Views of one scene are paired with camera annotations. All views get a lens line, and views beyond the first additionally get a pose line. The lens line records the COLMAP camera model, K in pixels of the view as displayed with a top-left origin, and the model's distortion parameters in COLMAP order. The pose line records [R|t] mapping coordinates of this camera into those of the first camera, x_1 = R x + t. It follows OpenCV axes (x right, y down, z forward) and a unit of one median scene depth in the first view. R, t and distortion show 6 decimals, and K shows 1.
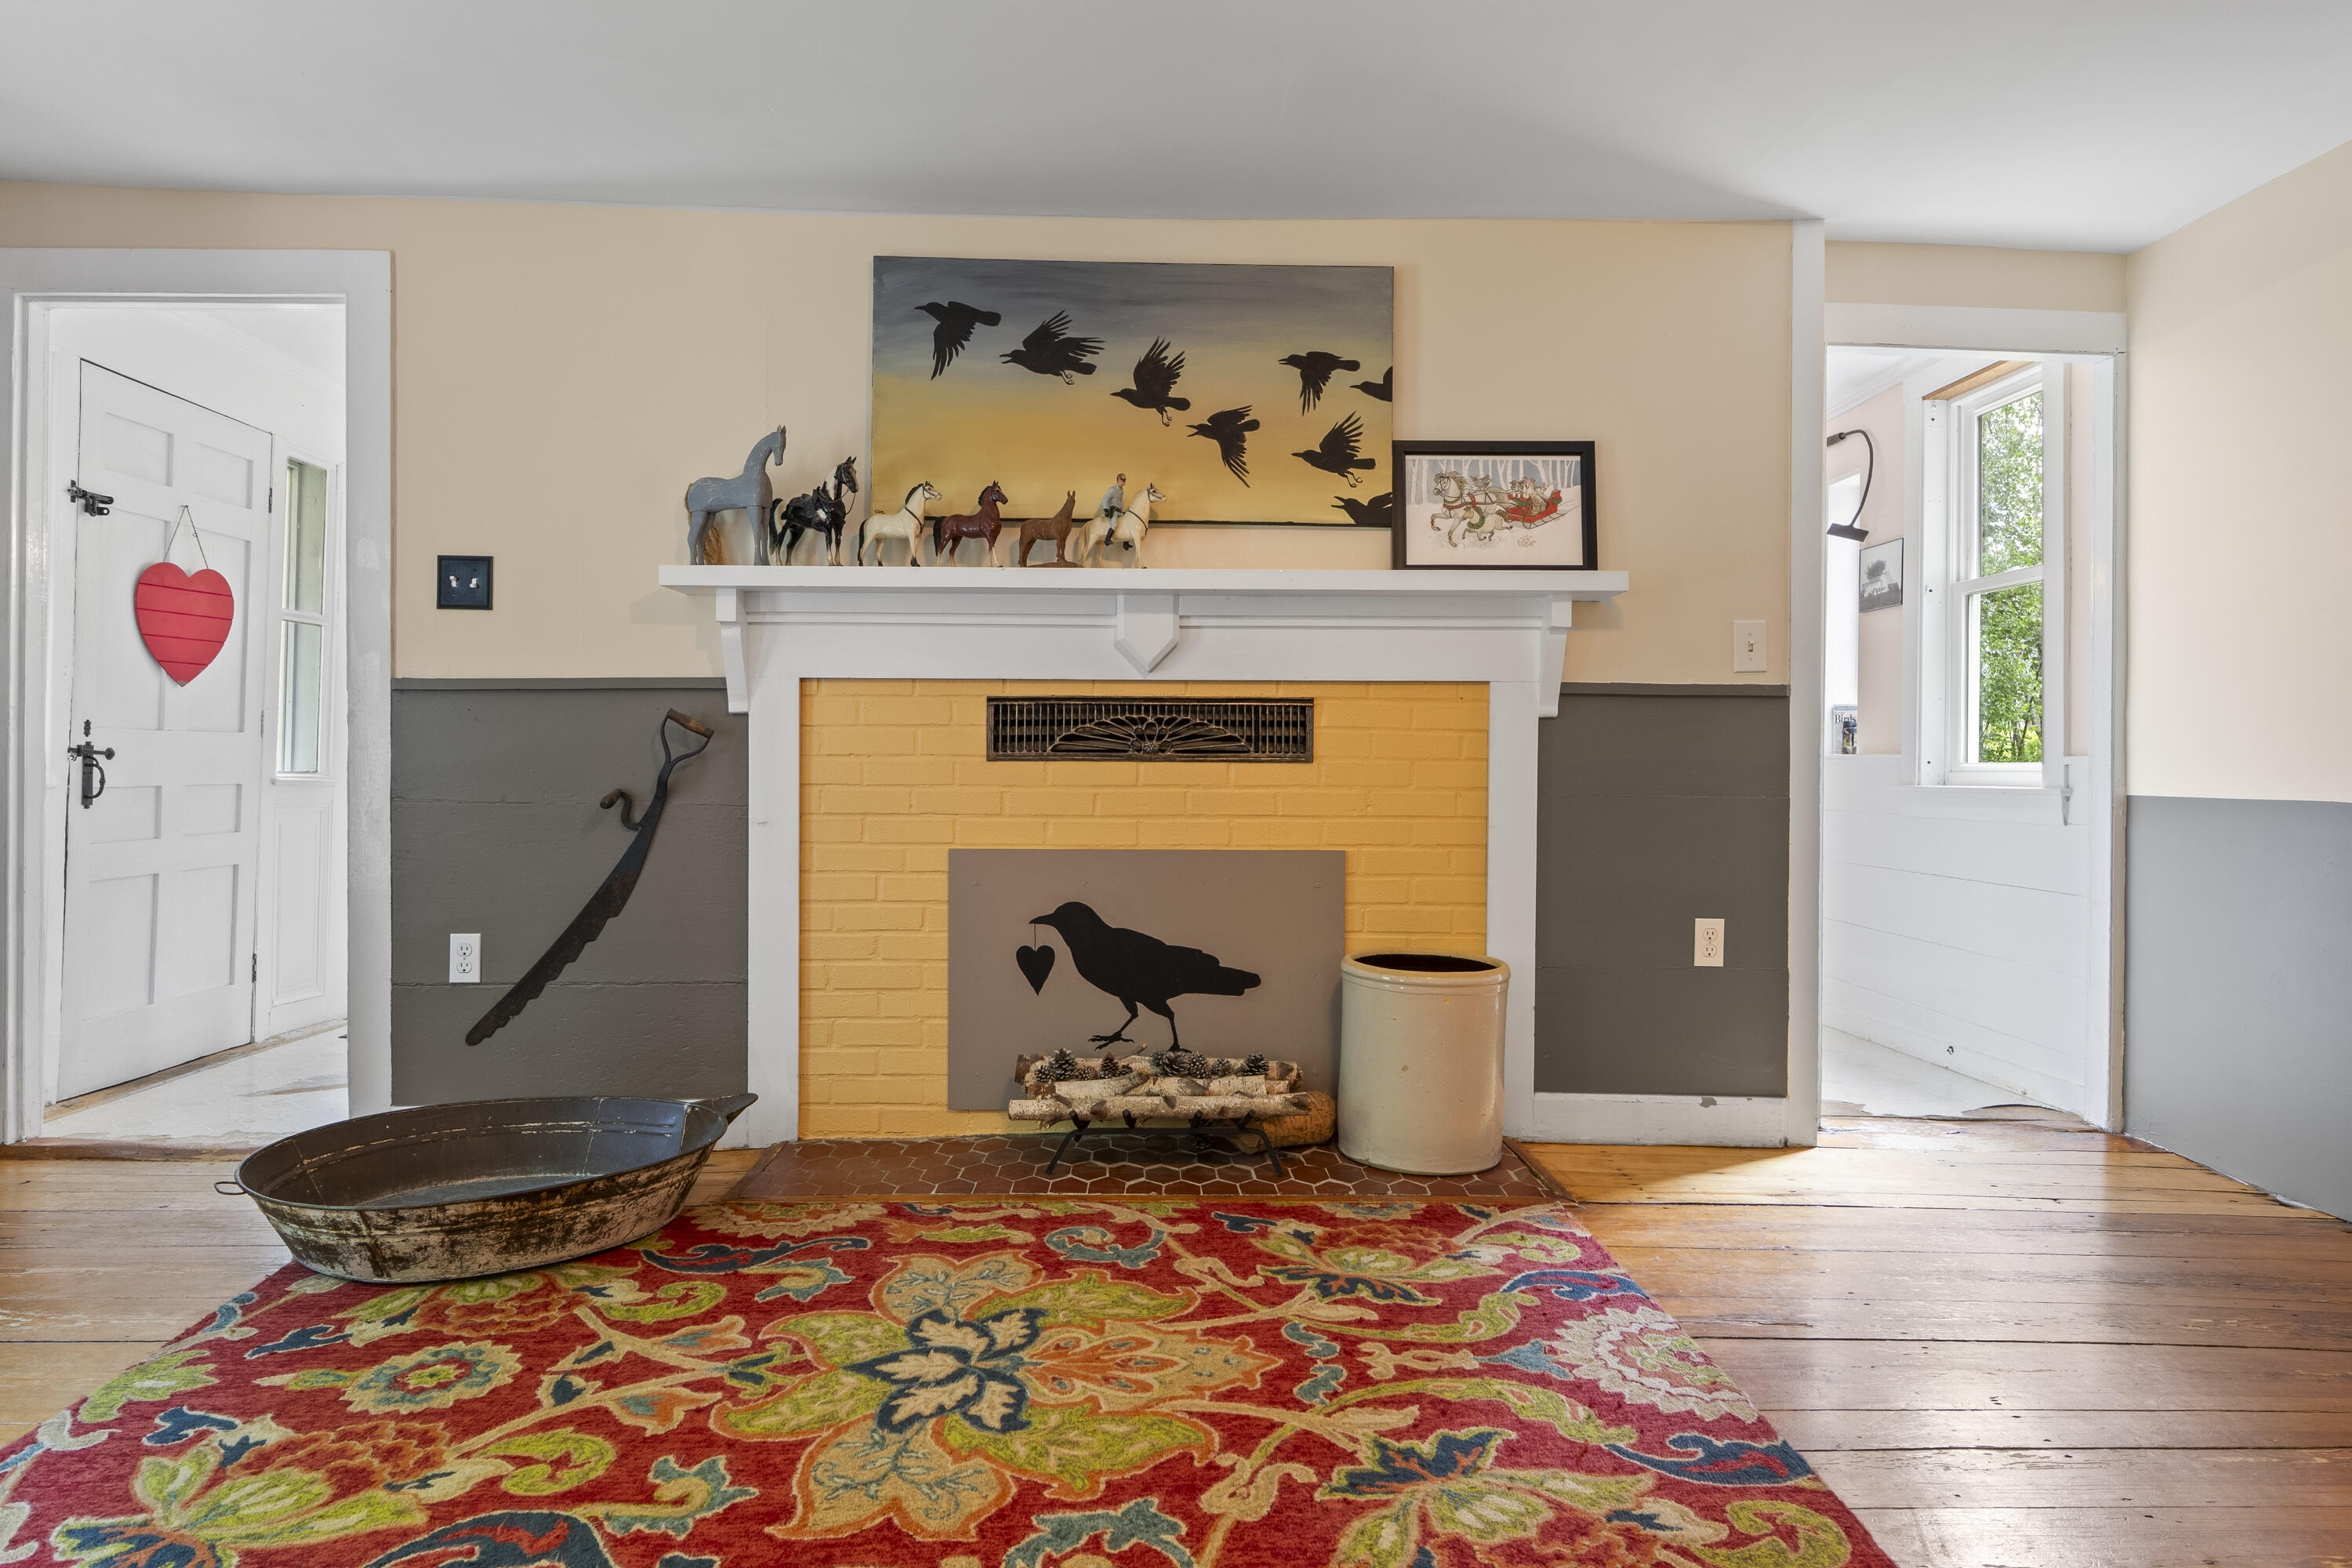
lens RADIAL K [[1464.1, 0, 1176.1], [0, 1464.1, 782.7], [0, 0, 1]] dist [-0.001036, -0.004366]
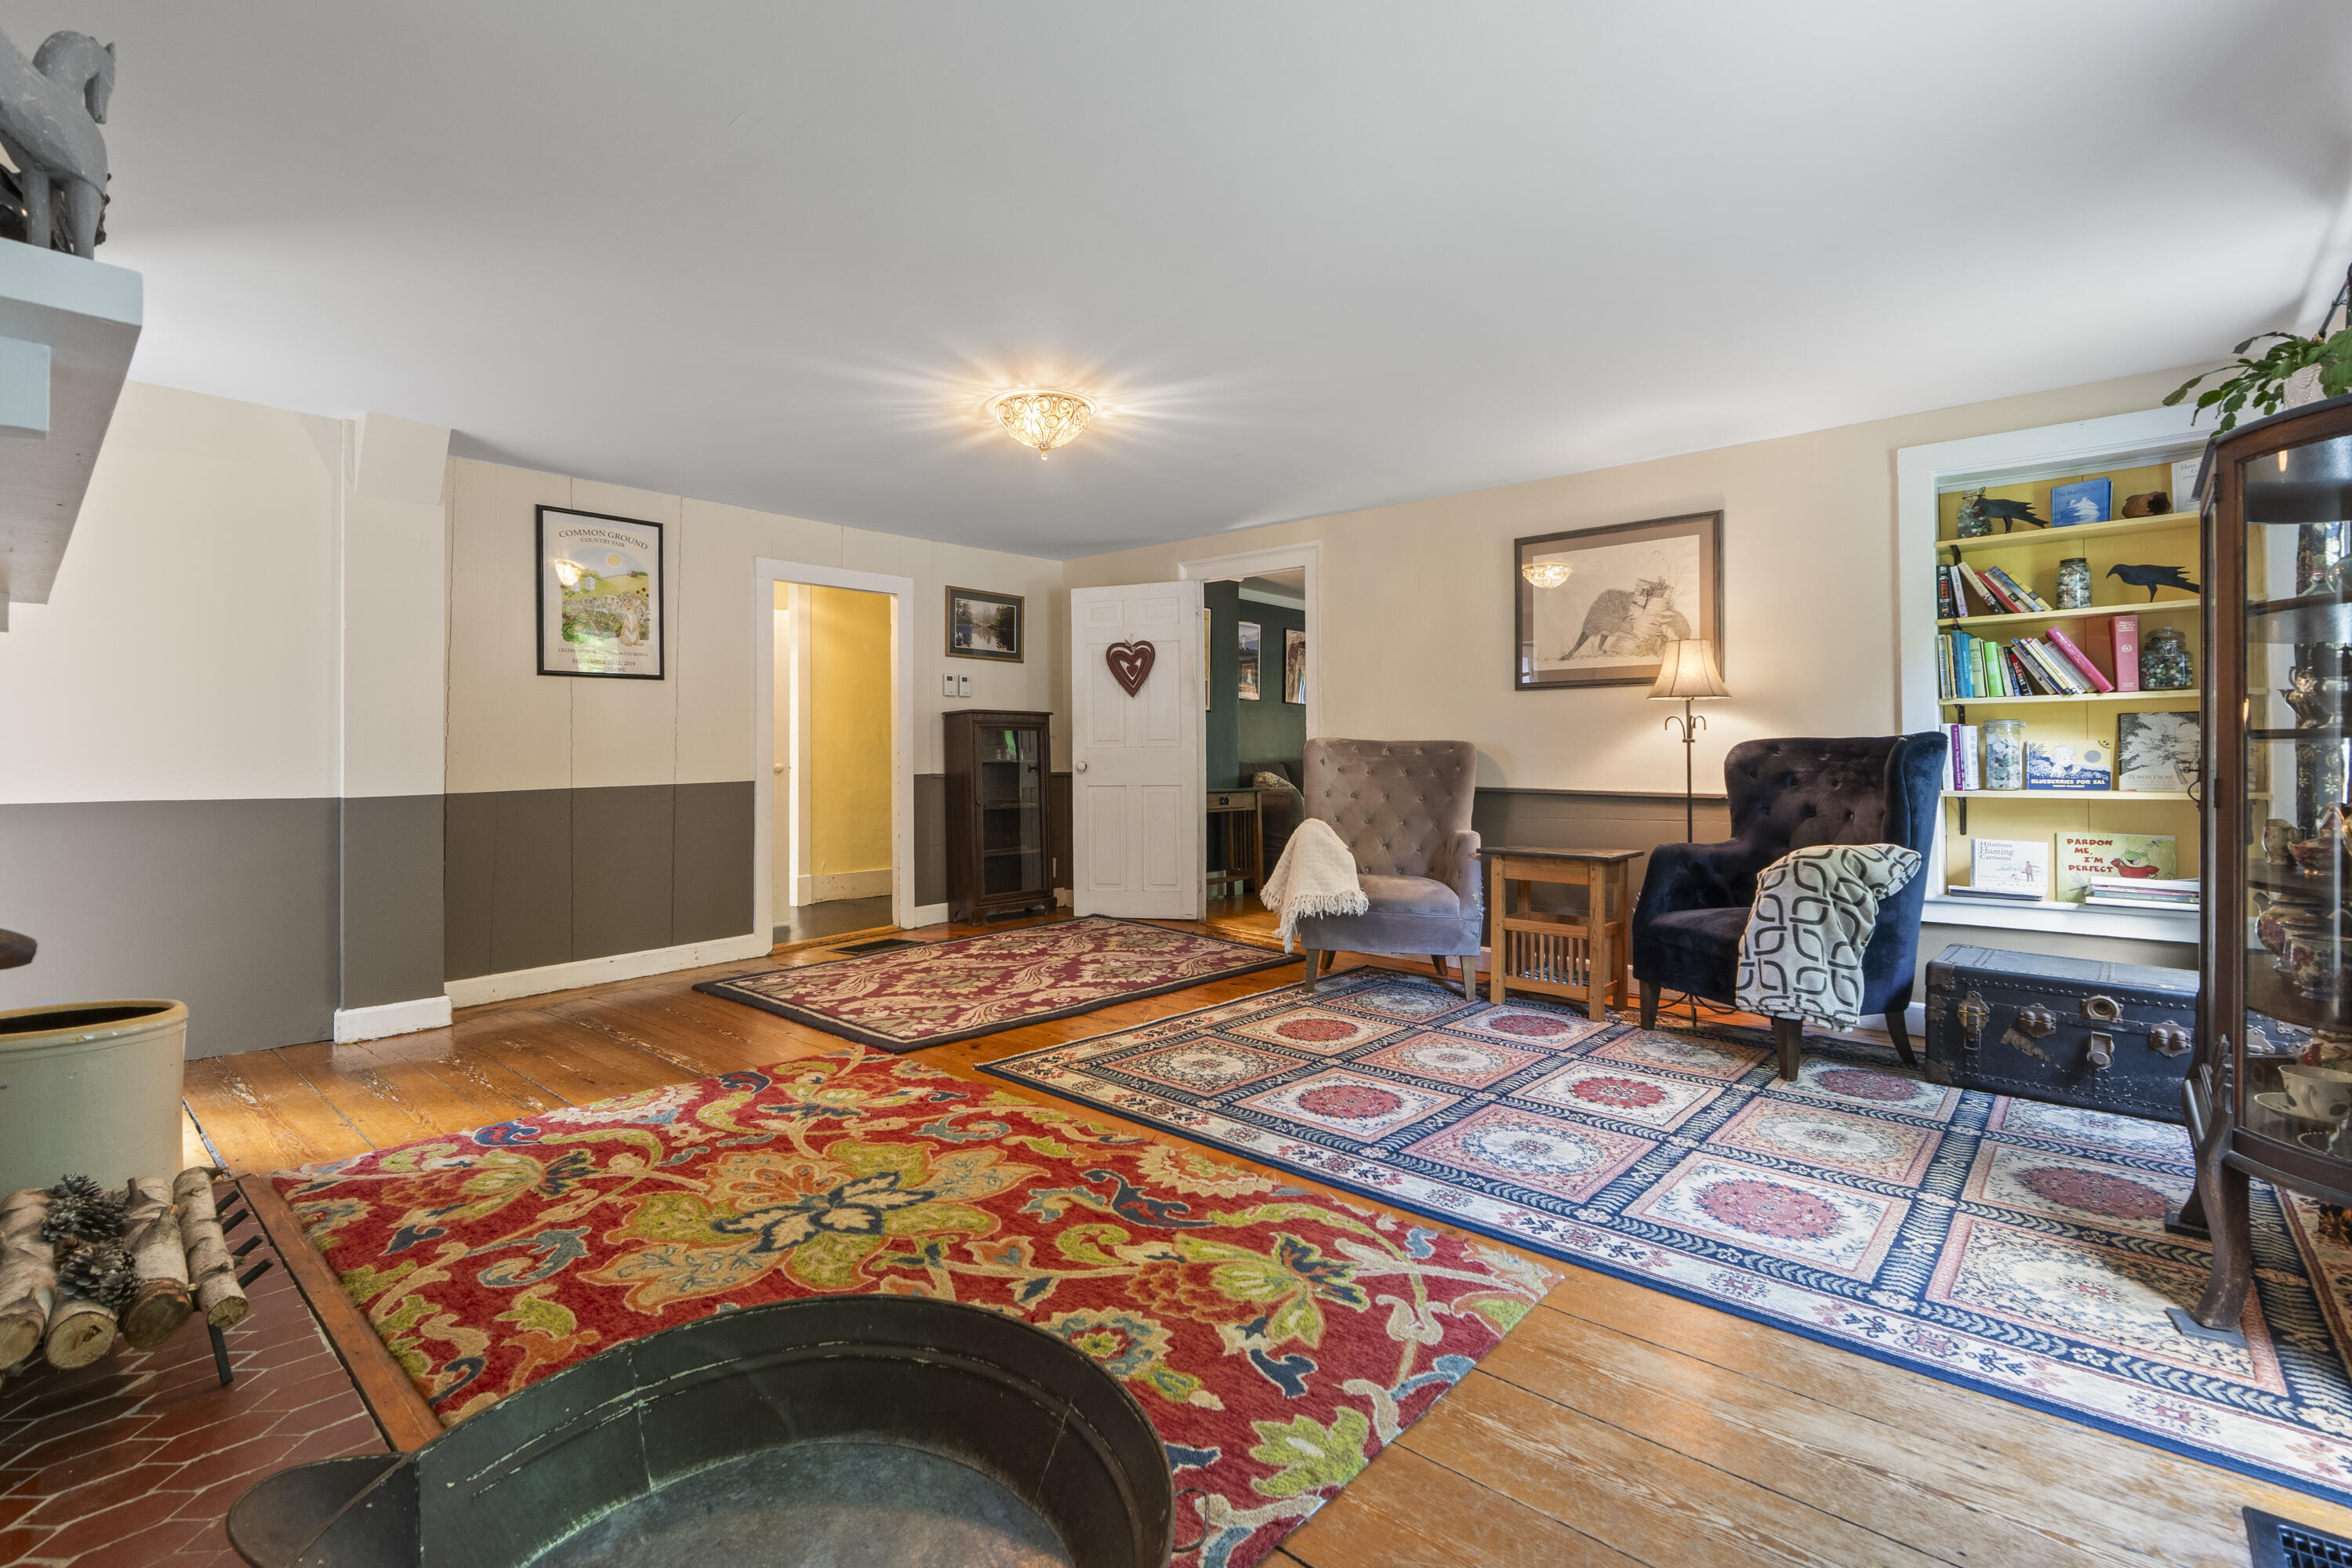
lens RADIAL K [[1056.8, 0, 1169.1], [0, 1056.8, 762.3], [0, 0, 1]] dist [-0.002625, -0.000055]
pose [[-0.725537, 0.000410, 0.688183, -0.700818], [0.010422, 0.999892, 0.010392, -0.023470], [-0.688104, 0.014712, -0.725463, 0.982627]]
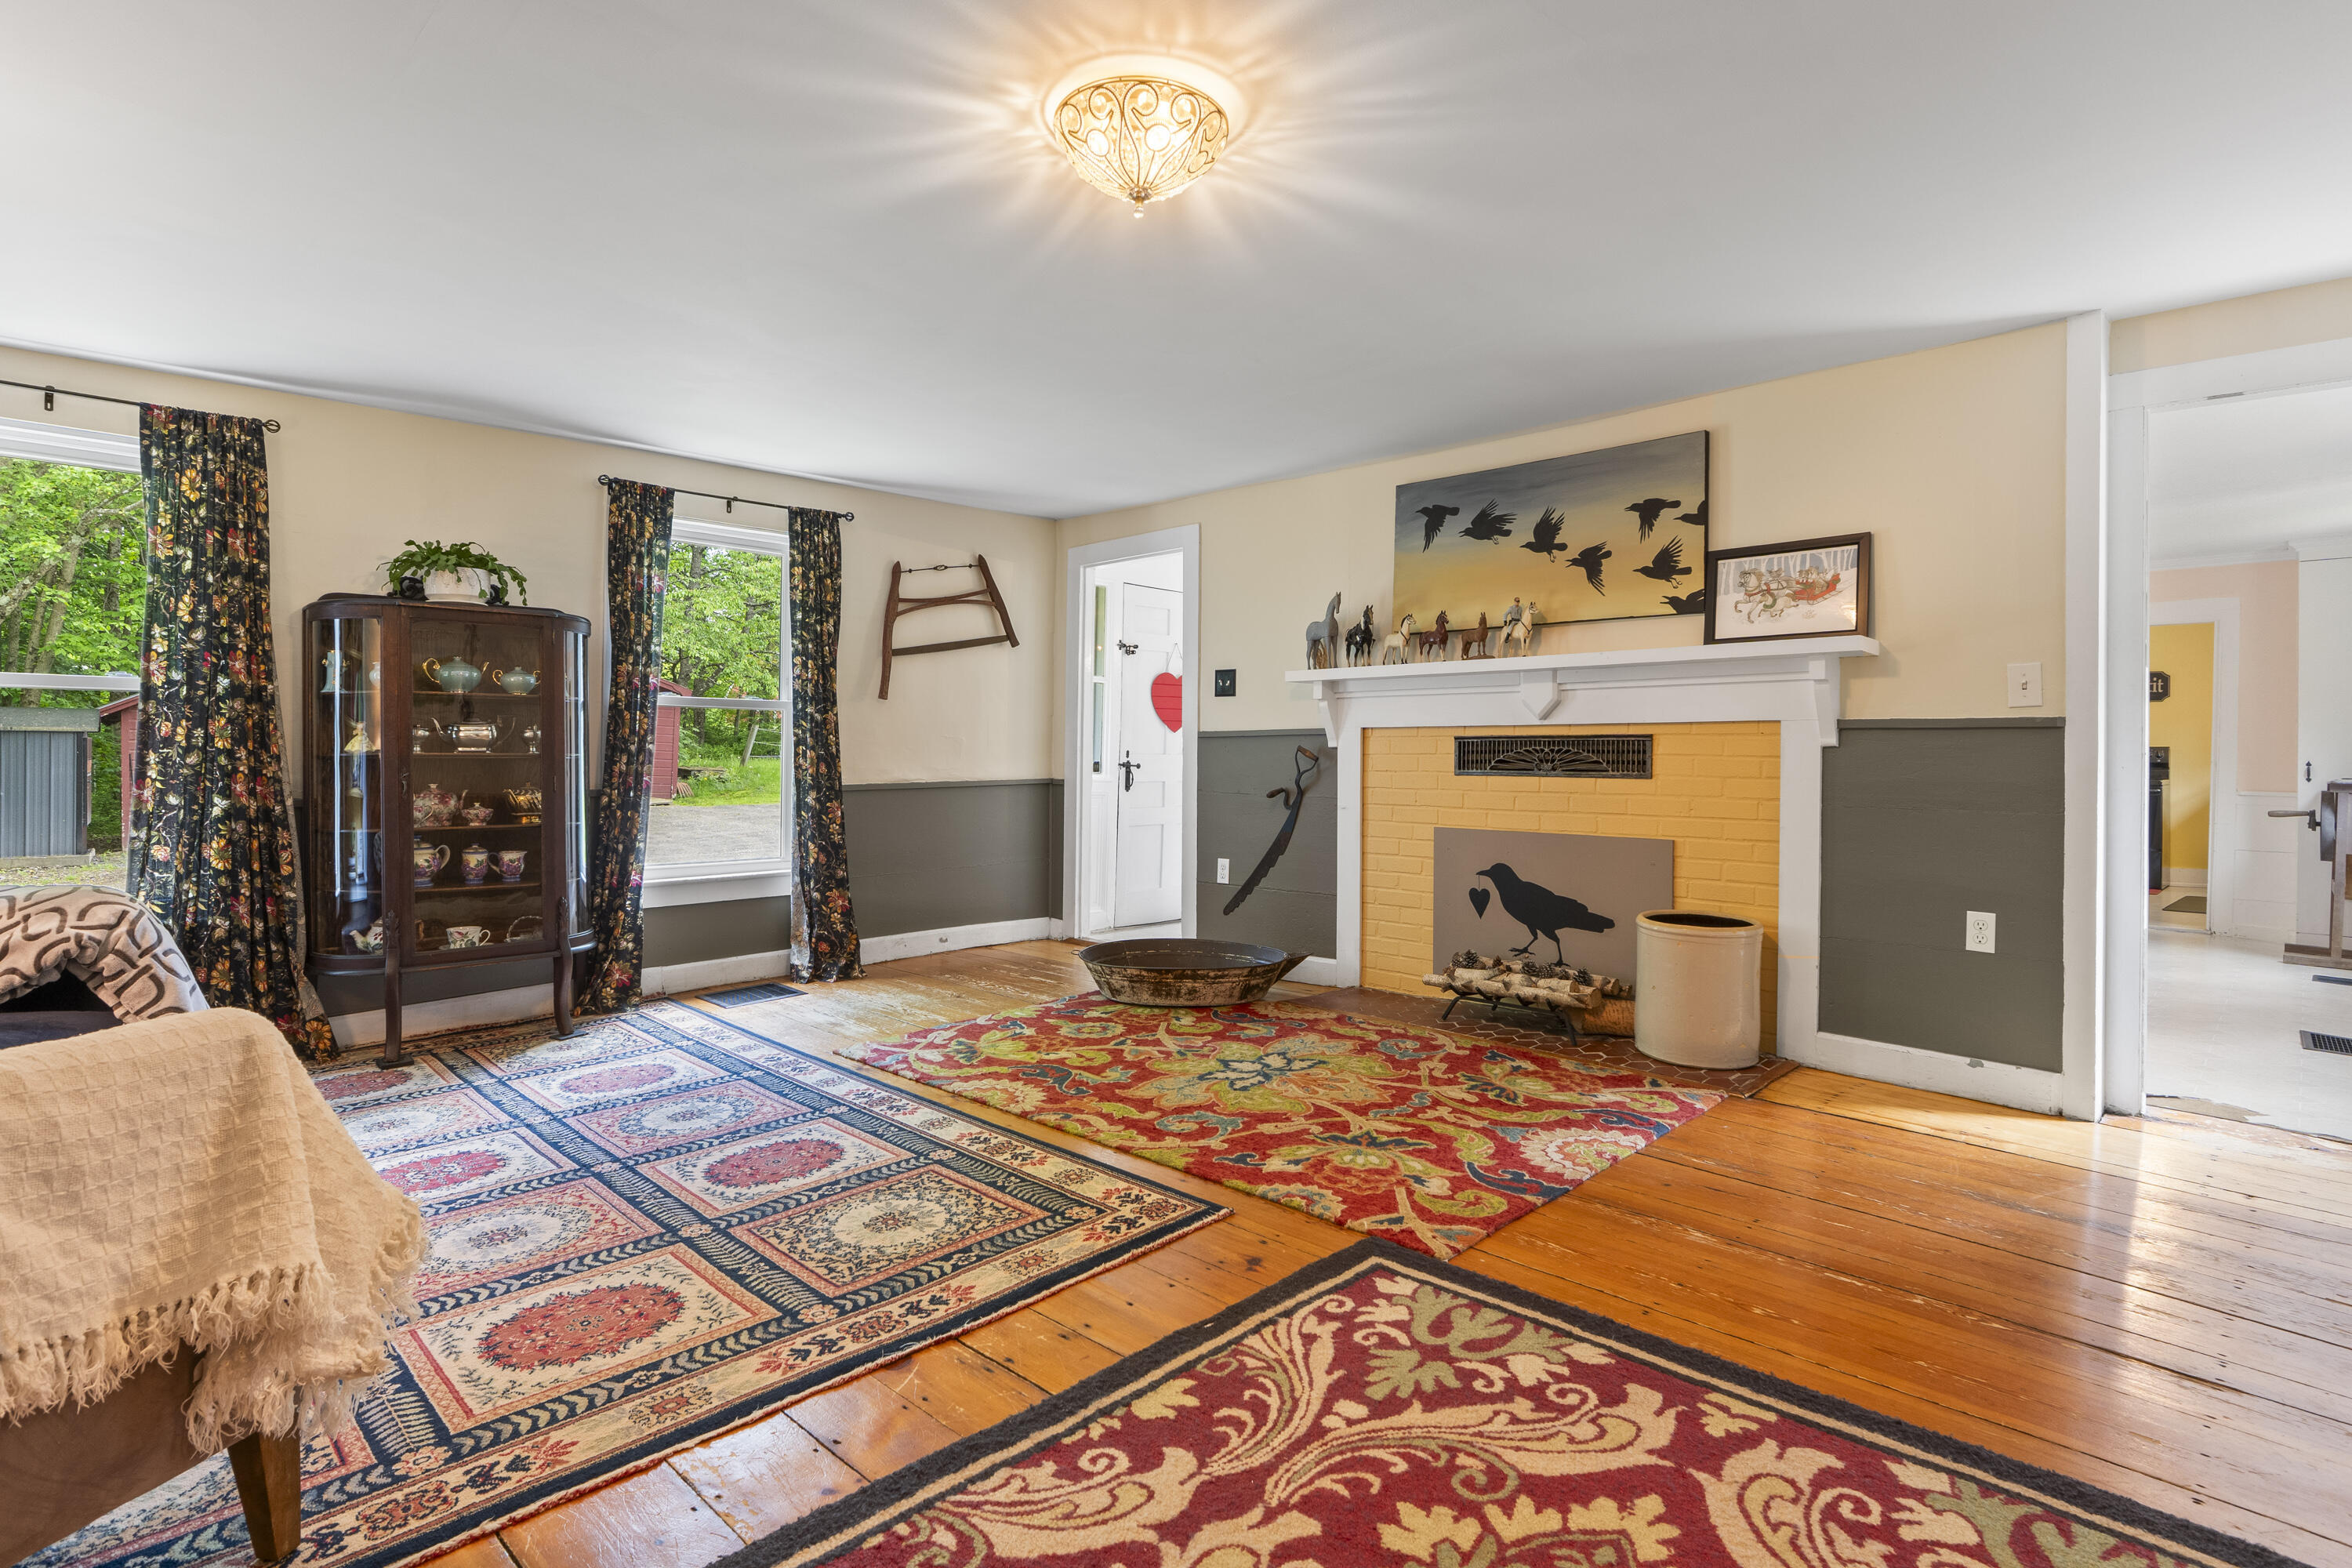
lens RADIAL K [[1170.3, 0, 1165.1], [0, 1170.3, 771.0], [0, 0, 1]] dist [-0.003965, -0.000523]
pose [[0.687678, 0.008569, -0.725965, 0.630846], [-0.011851, 0.999930, 0.000576, -0.017008], [0.725919, 0.008207, 0.687731, -0.160832]]
